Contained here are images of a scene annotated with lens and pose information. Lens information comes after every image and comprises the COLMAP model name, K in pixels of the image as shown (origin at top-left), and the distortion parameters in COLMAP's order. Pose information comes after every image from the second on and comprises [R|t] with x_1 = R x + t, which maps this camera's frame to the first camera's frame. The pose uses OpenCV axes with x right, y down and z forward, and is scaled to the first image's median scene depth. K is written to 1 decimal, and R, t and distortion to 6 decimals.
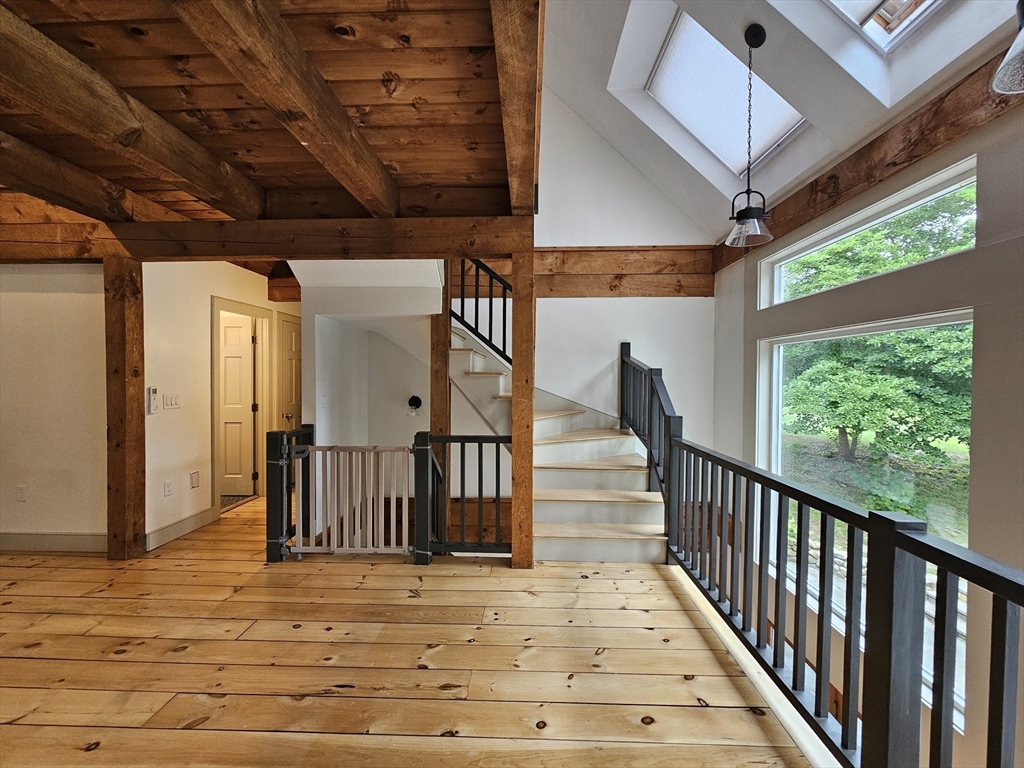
lens RADIAL K [[418.4, 0, 511.0], [0, 418.4, 380.6], [0, 0, 1]] dist [-0.003246, 0.001004]
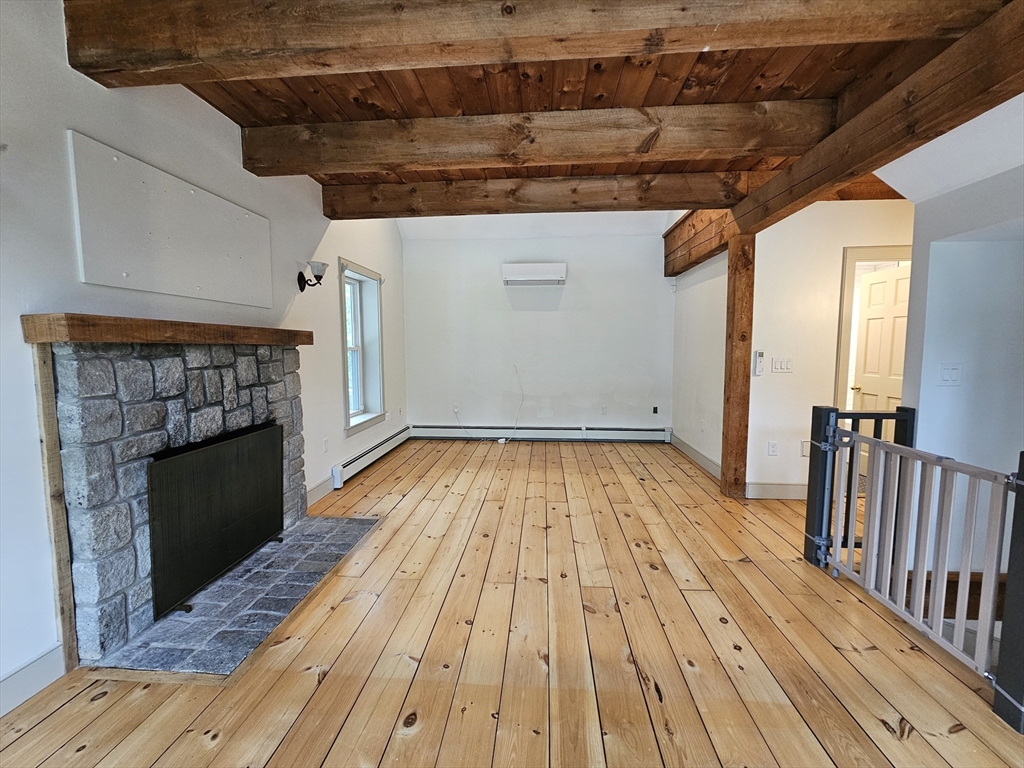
lens RADIAL K [[418.4, 0, 511.0], [0, 418.4, 380.6], [0, 0, 1]] dist [-0.003246, 0.001004]
pose [[-0.032938, 0.080970, -0.996172, 0.254734], [-0.009038, 0.996648, 0.081307, 0.011684], [0.999417, 0.011682, -0.032096, 0.429881]]
